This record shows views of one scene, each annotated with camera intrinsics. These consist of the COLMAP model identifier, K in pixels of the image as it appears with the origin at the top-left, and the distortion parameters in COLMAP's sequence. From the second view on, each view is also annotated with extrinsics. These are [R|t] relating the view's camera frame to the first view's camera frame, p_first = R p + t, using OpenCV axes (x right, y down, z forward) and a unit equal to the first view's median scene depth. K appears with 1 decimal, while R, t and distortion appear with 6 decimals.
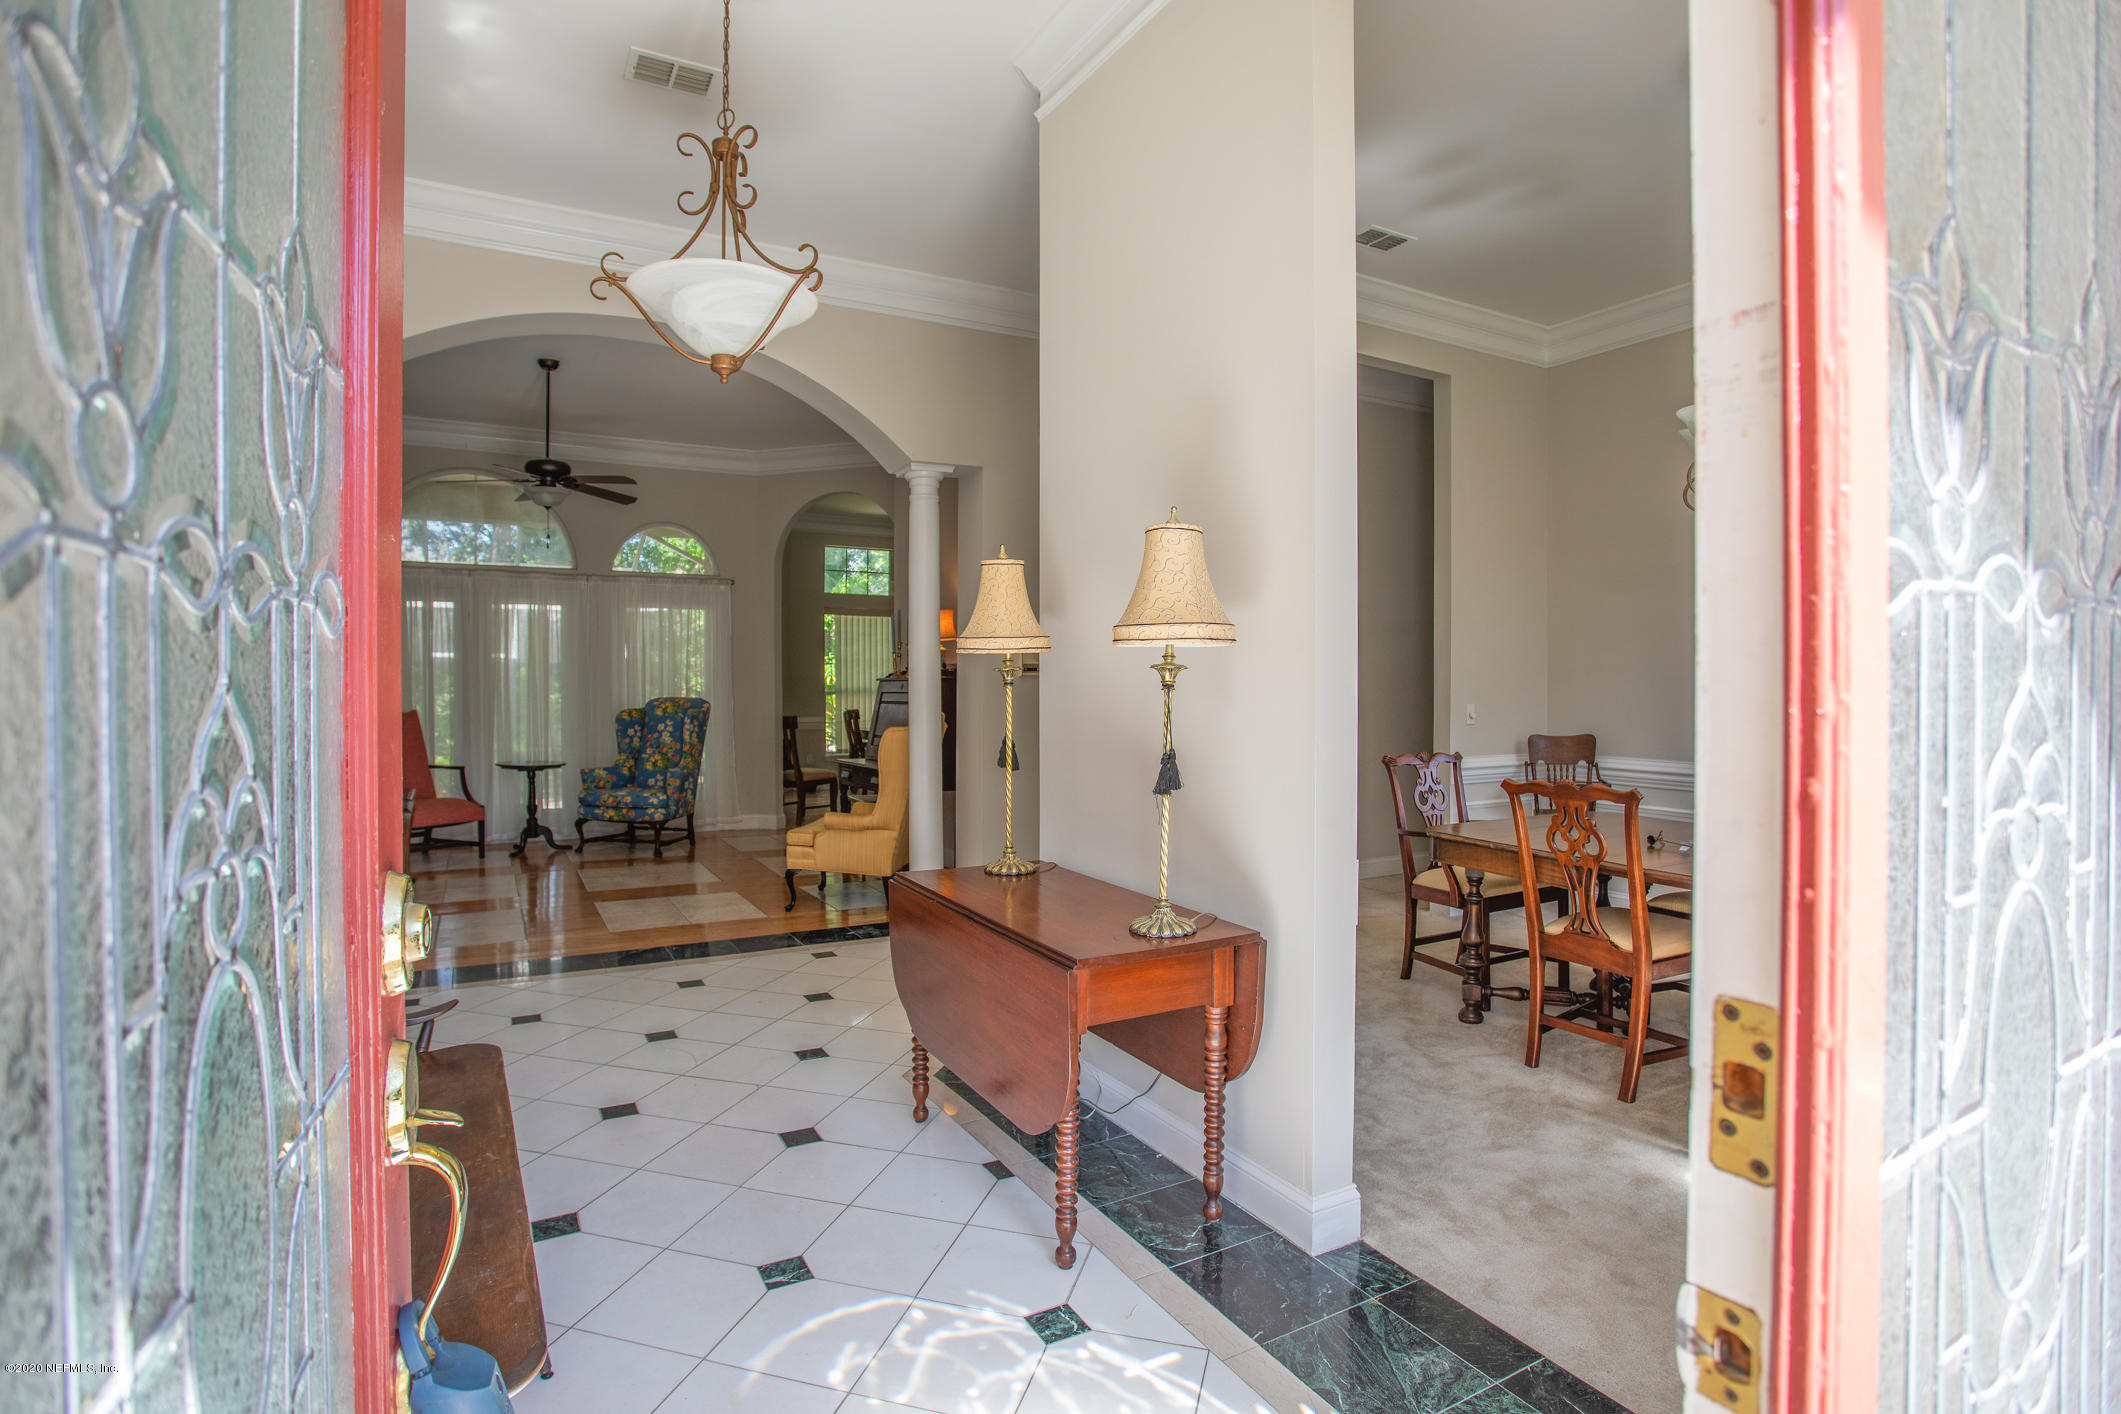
lens RADIAL K [[1039.3, 0, 1058.8], [0, 1039.3, 694.3], [0, 0, 1]] dist [-0.008825, 0.003130]
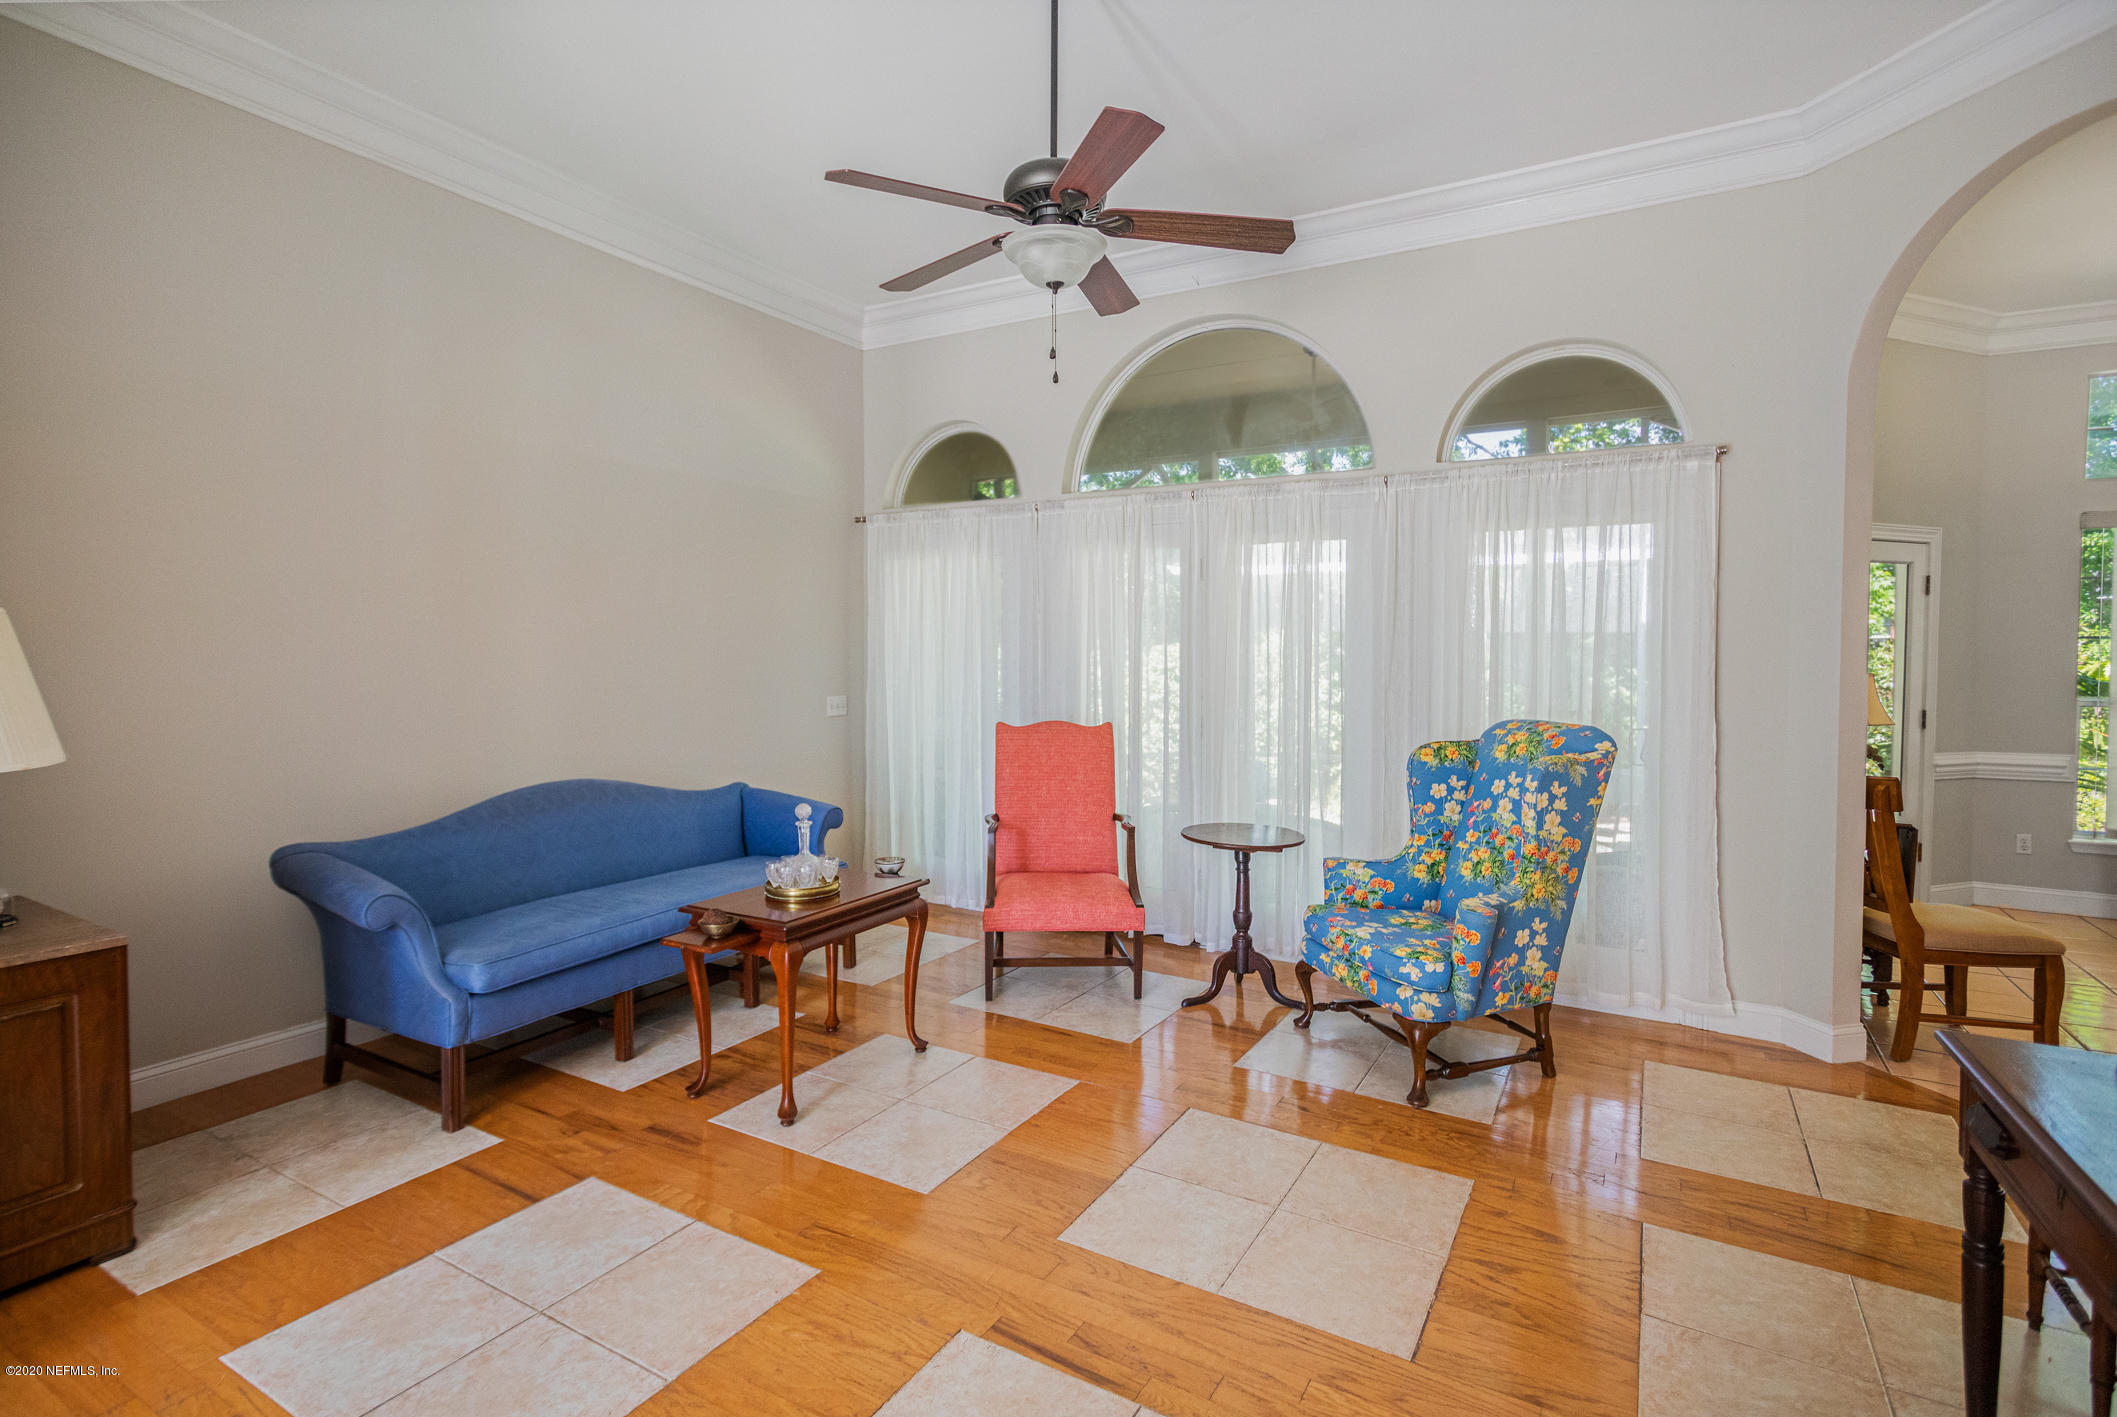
lens RADIAL K [[1037.3, 0, 1072.9], [0, 1037.3, 671.5], [0, 0, 1]] dist [-0.008825, 0.003130]
pose [[0.512018, 0.026028, -0.858580, -0.093093], [-0.019643, 0.999634, 0.018590, -0.023834], [0.858750, 0.007347, 0.512342, 0.616213]]
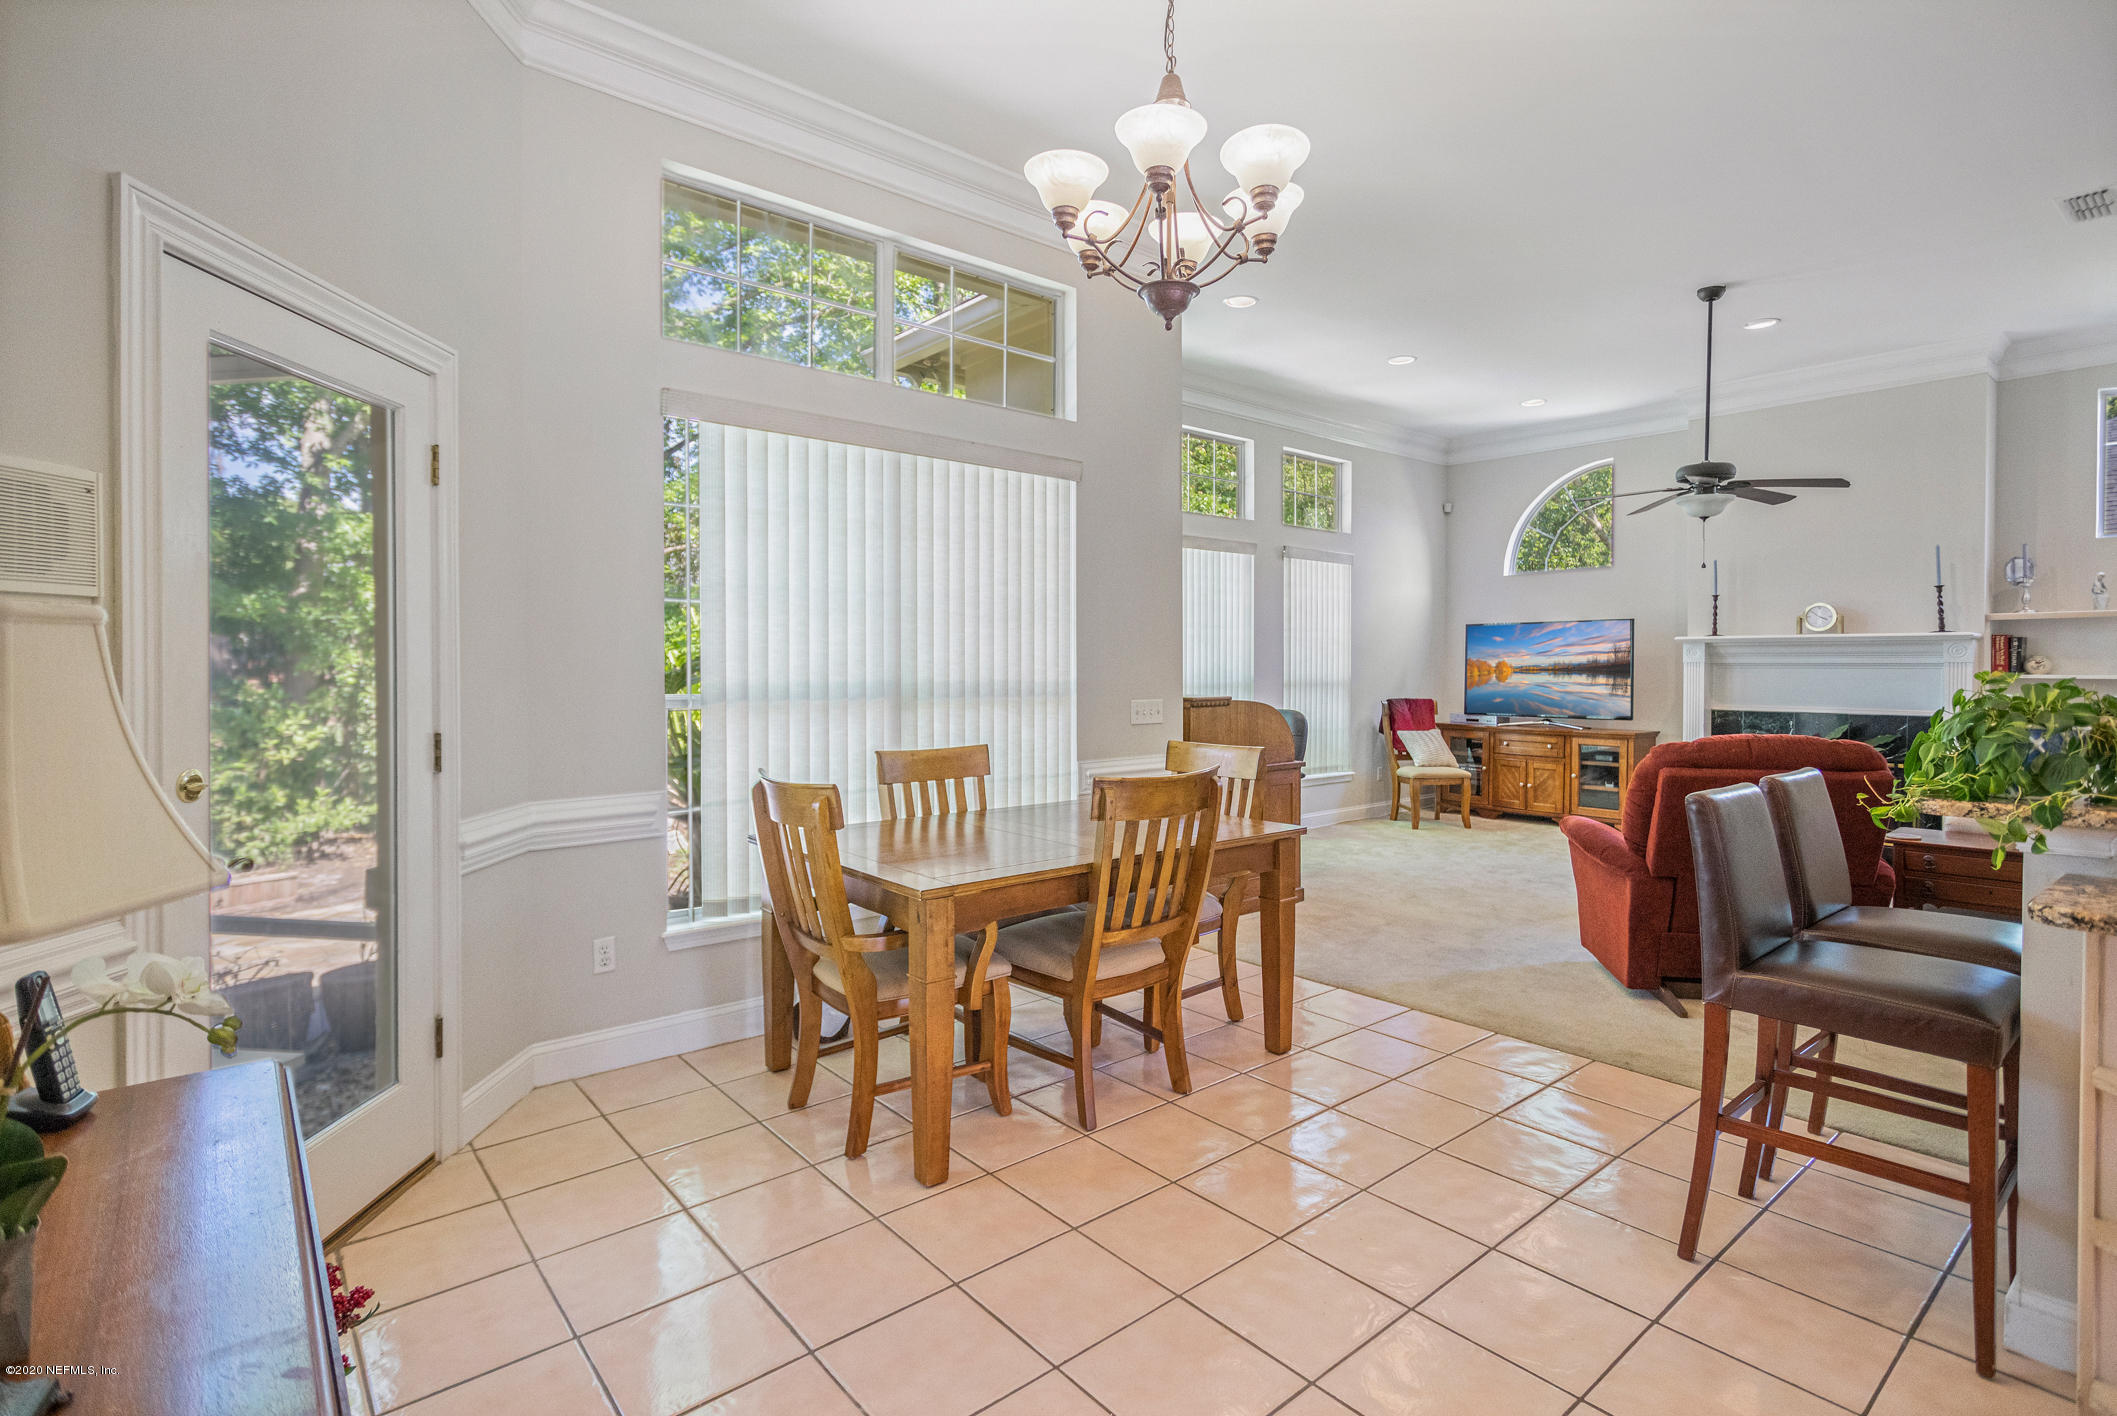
lens RADIAL K [[1037.3, 0, 1072.3], [0, 1037.3, 681.1], [0, 0, 1]] dist [-0.008825, 0.003130]
pose [[0.978646, -0.003423, 0.205526, -0.198488], [0.003541, 0.999994, -0.000204, -0.016371], [-0.205524, 0.000927, 0.978652, 0.912314]]
